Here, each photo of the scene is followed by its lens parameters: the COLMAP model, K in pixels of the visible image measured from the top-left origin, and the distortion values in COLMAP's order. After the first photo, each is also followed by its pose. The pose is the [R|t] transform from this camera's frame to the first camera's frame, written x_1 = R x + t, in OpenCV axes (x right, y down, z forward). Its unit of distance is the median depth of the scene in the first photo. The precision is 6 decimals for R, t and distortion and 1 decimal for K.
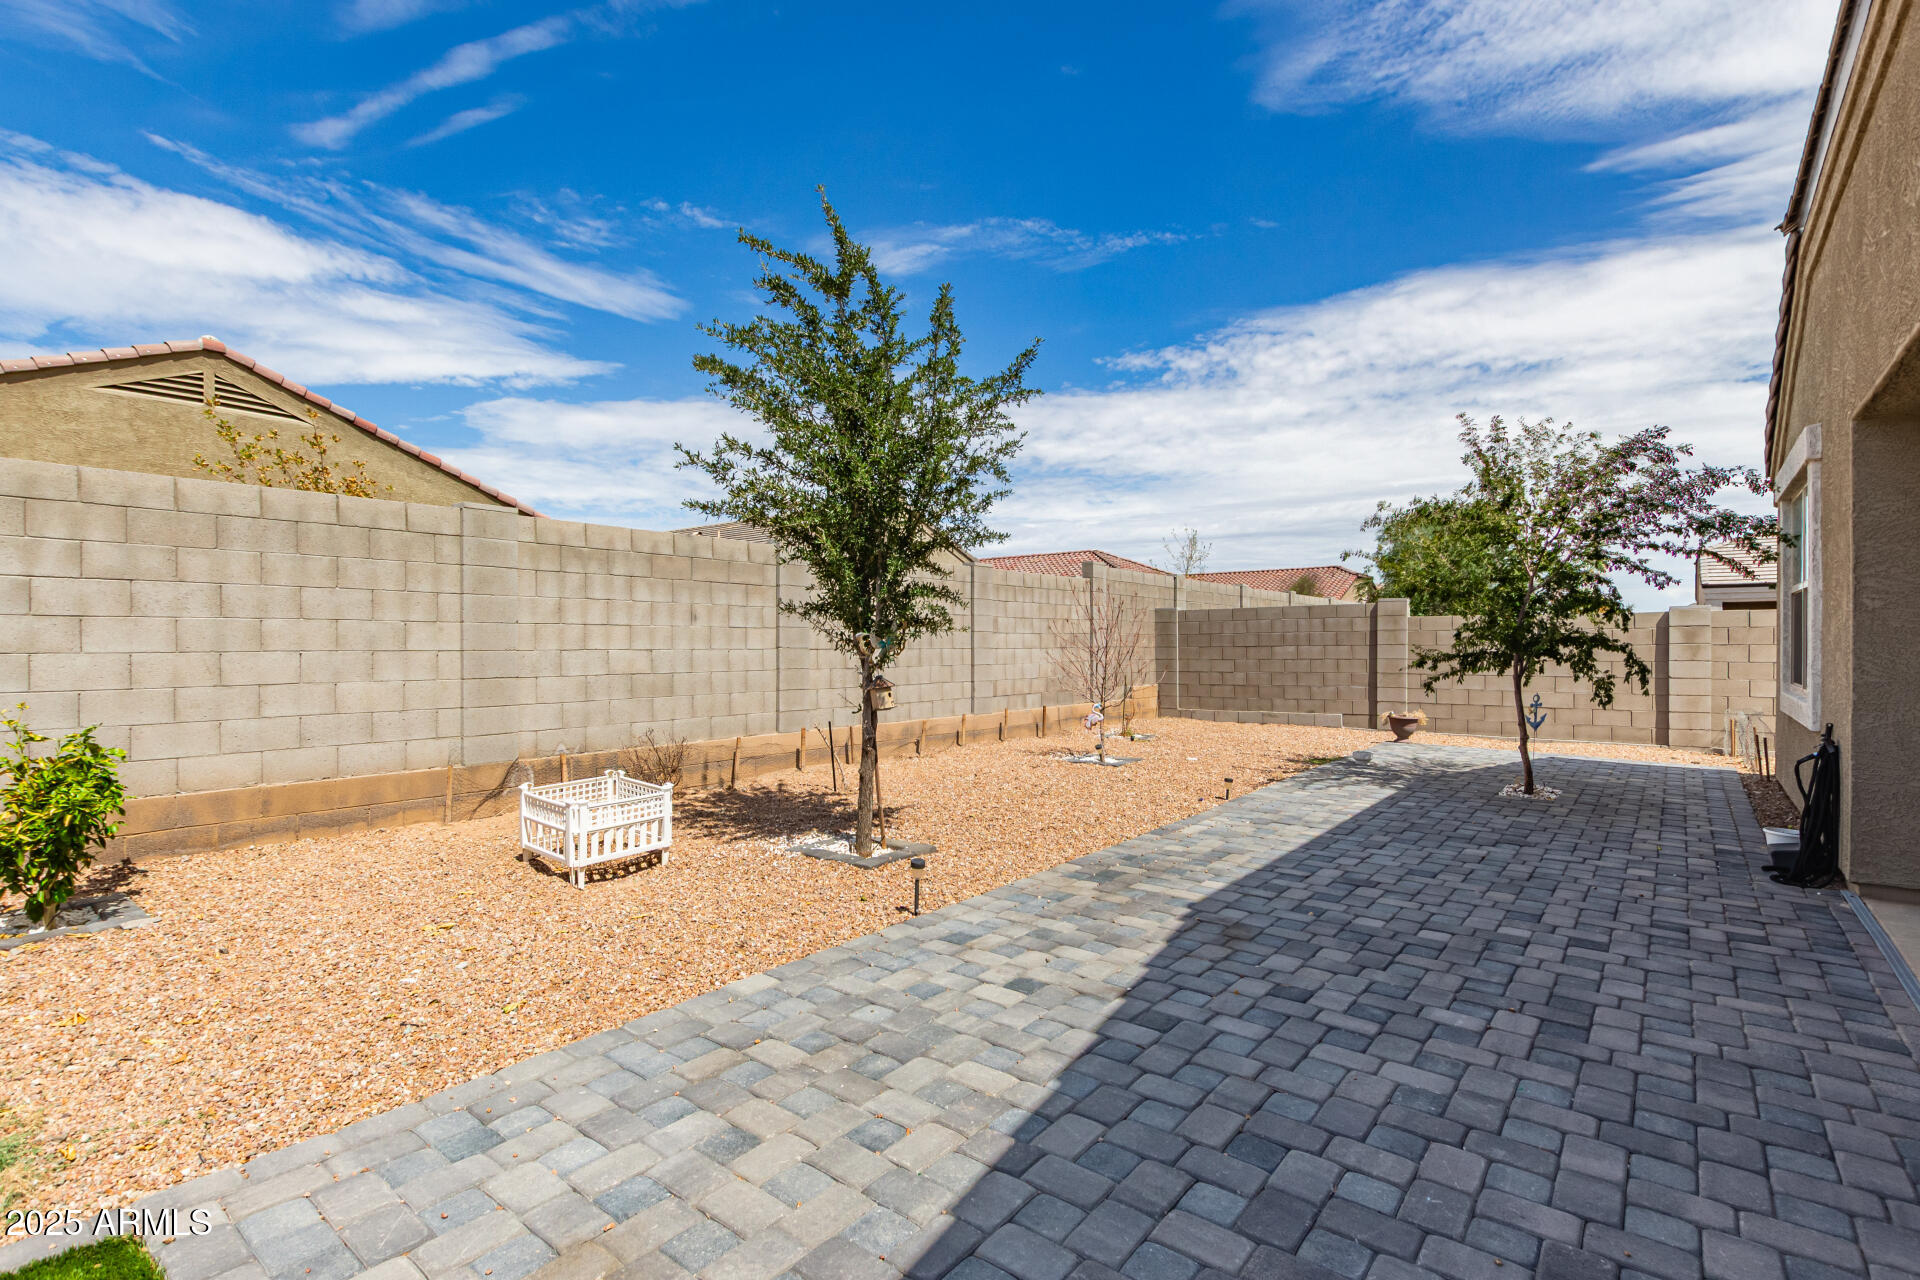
lens RADIAL K [[885.5, 0, 964.2], [0, 885.5, 647.4], [0, 0, 1]] dist [0.009570, -0.002337]
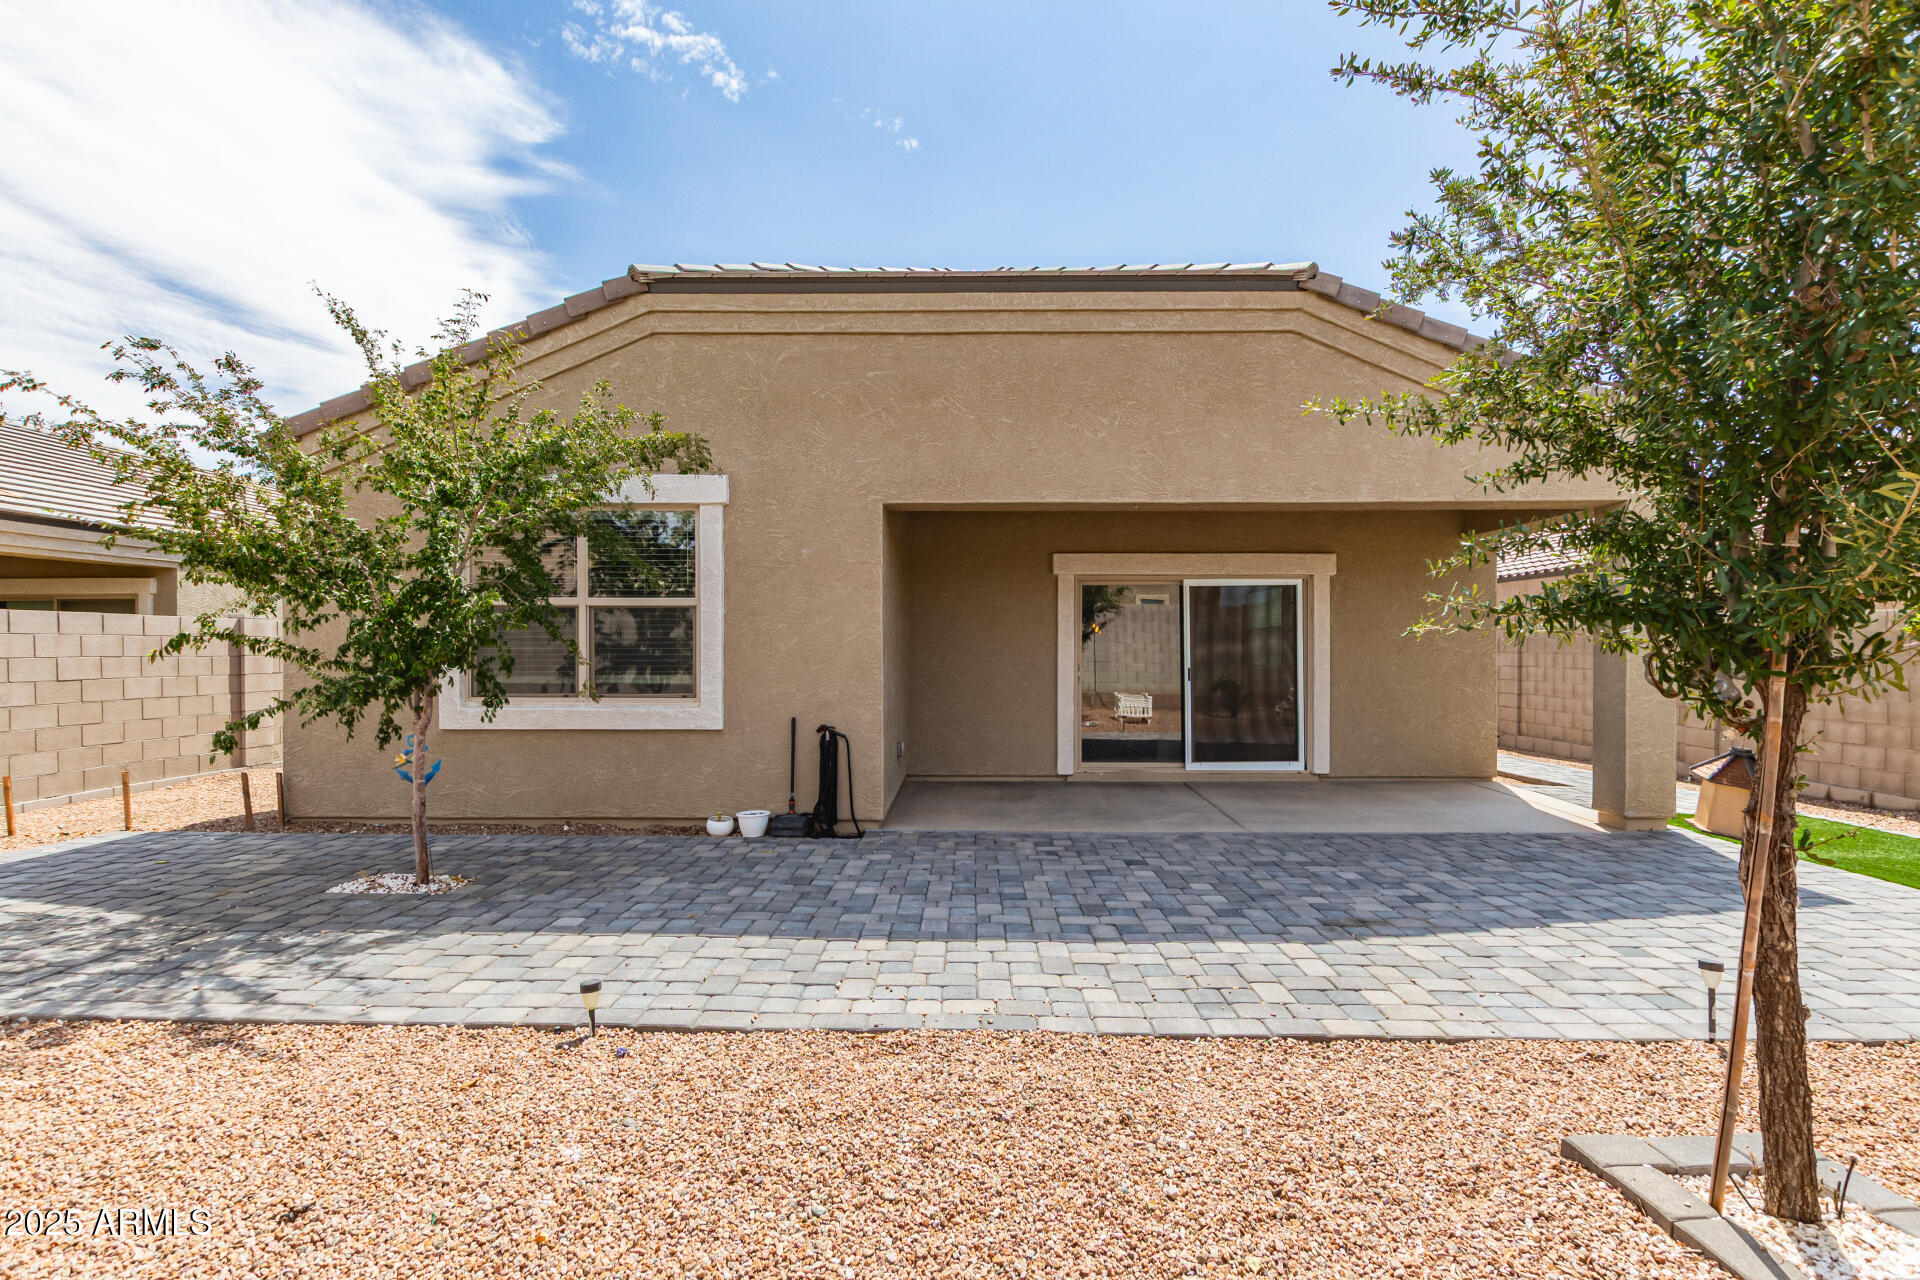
lens RADIAL K [[885.5, 0, 960.1], [0, 885.5, 648.9], [0, 0, 1]] dist [0.009570, -0.002337]
pose [[-0.610197, 0.001345, 0.792249, -0.325850], [0.003762, 0.999992, 0.001200, -0.026934], [-0.792241, 0.003713, -0.610197, 2.438871]]
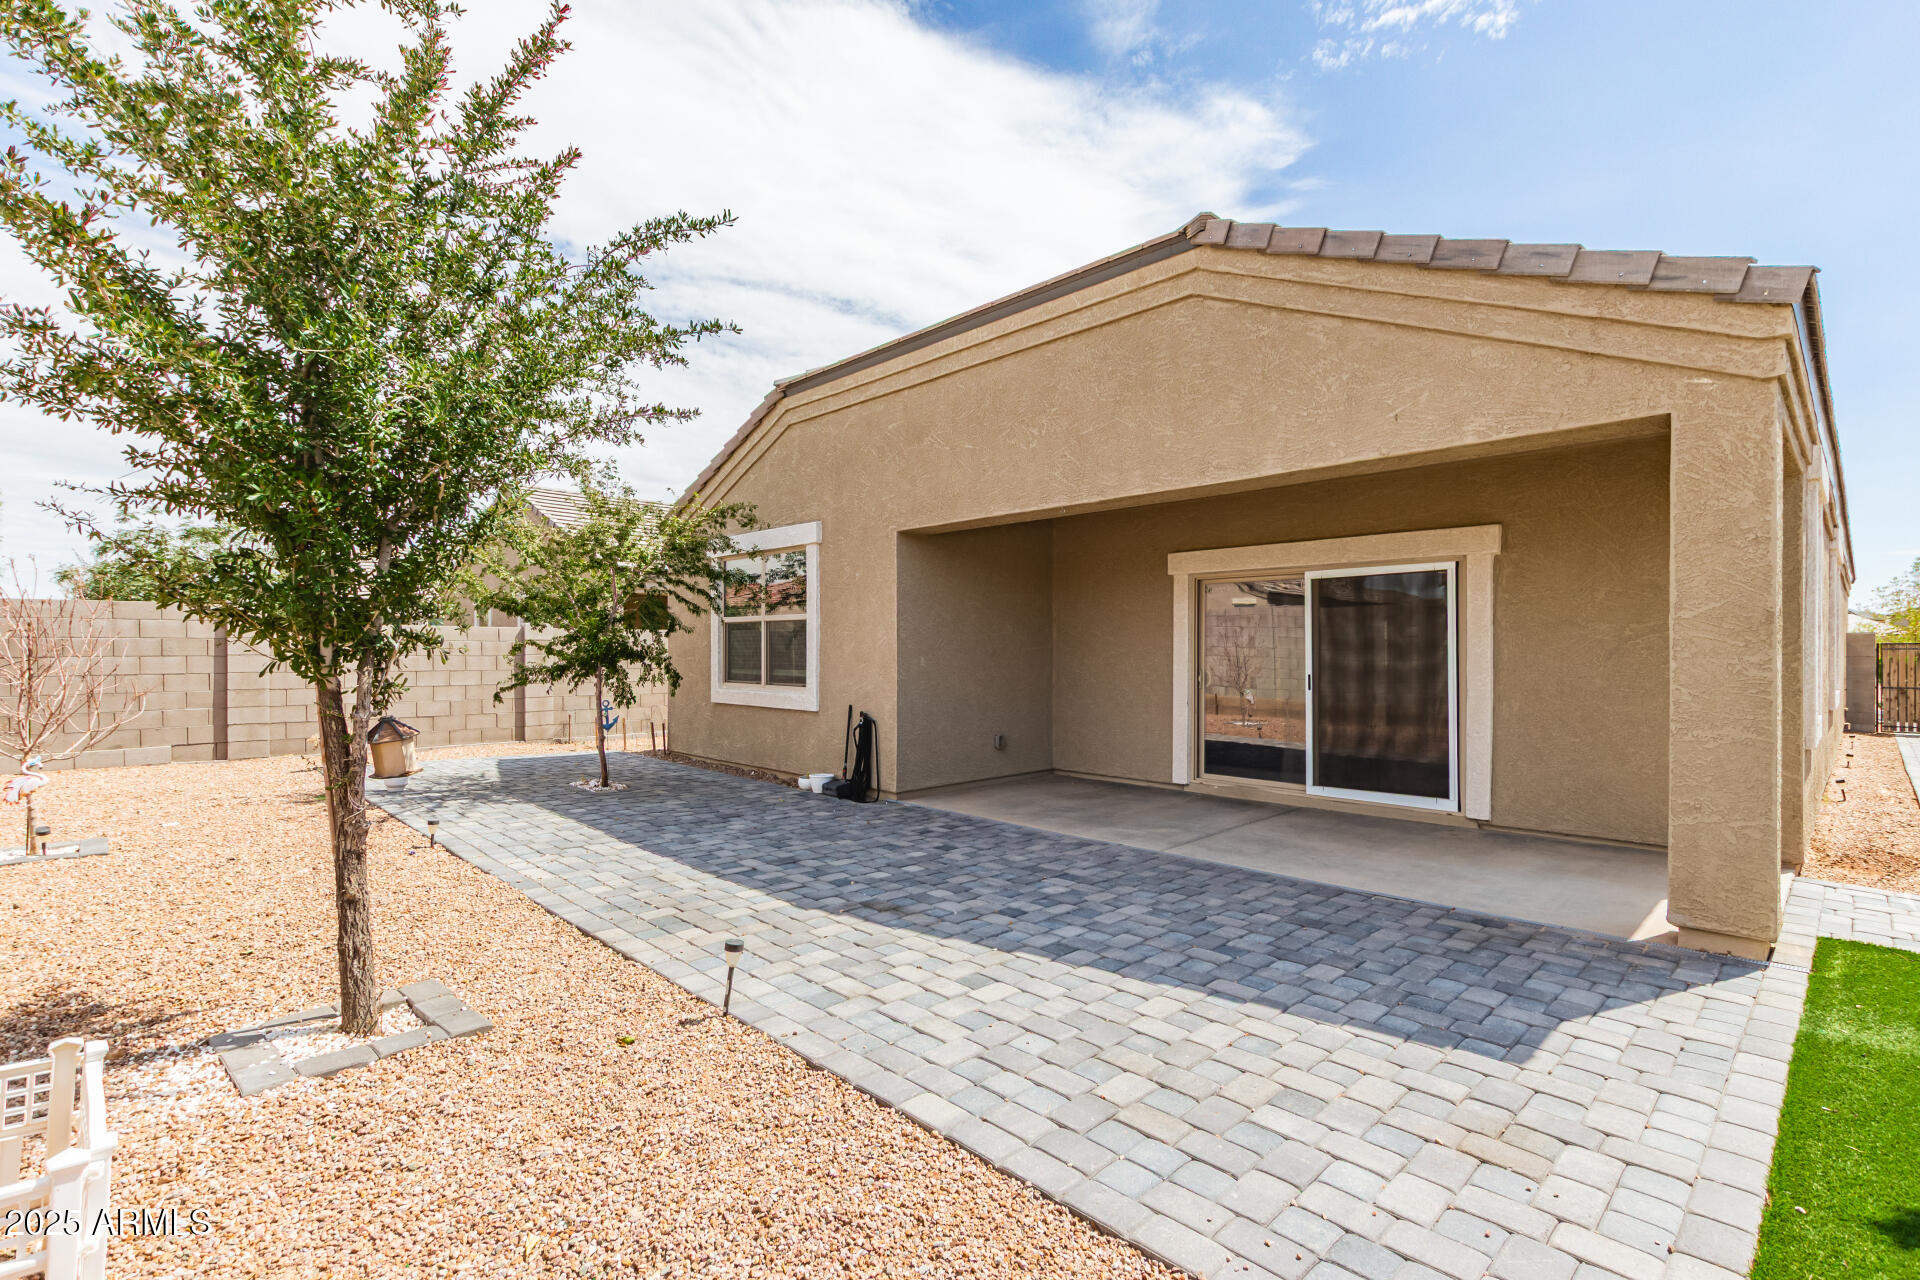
lens RADIAL K [[885.5, 0, 963.9], [0, 885.5, 650.0], [0, 0, 1]] dist [0.009570, -0.002337]
pose [[0.127560, 0.004820, 0.991819, -1.008416], [-0.000387, 0.999988, -0.004810, -0.016696], [-0.991831, 0.000230, 0.127560, 0.878764]]
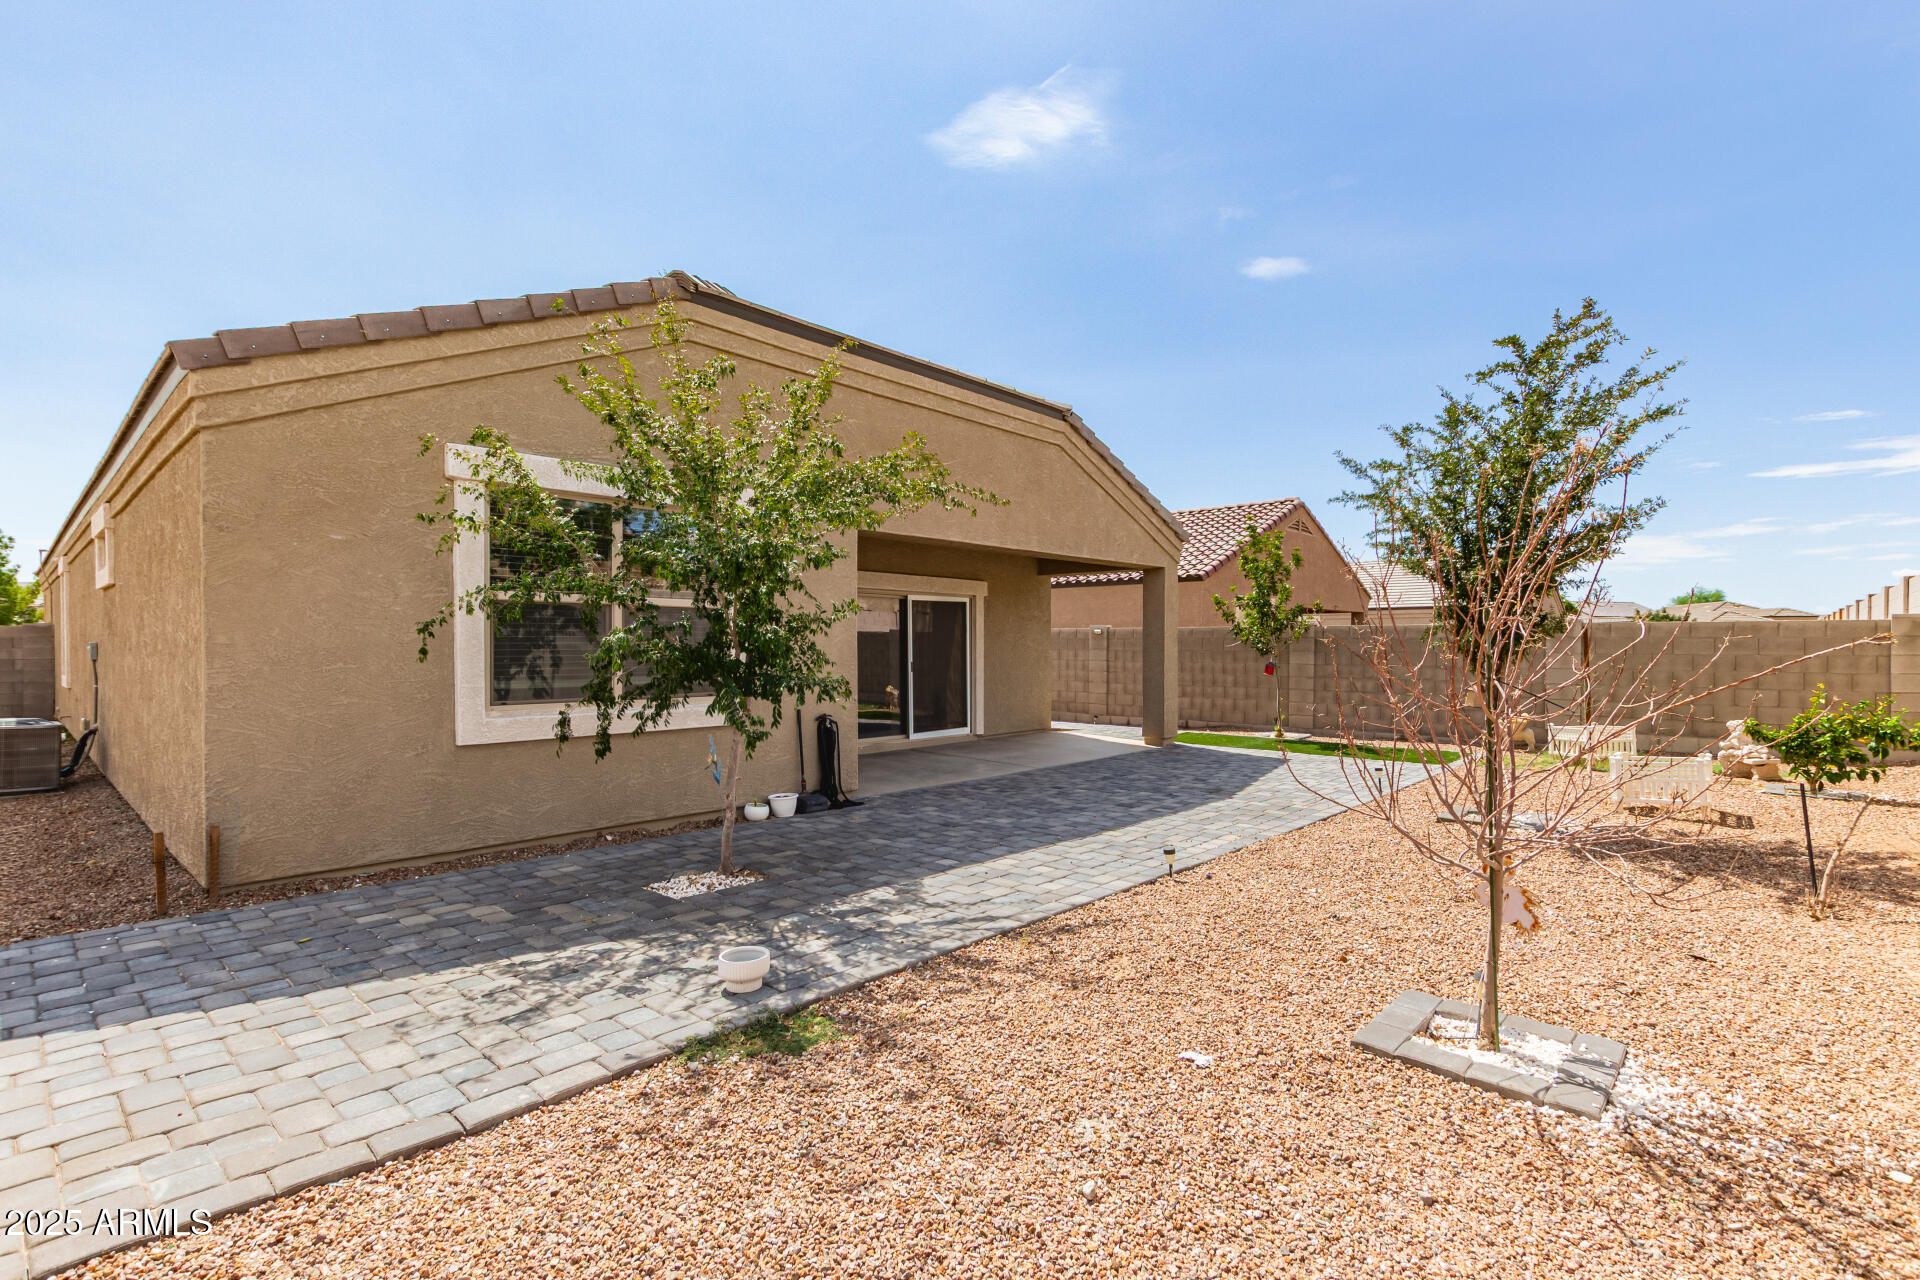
lens RADIAL K [[885.5, 0, 970.3], [0, 885.5, 641.0], [0, 0, 1]] dist [0.009570, -0.002337]
pose [[-0.997716, 0.002044, 0.067524, 0.883398], [0.001972, 0.999997, -0.001142, -0.041906], [-0.067527, -0.001006, -0.997717, 3.749961]]
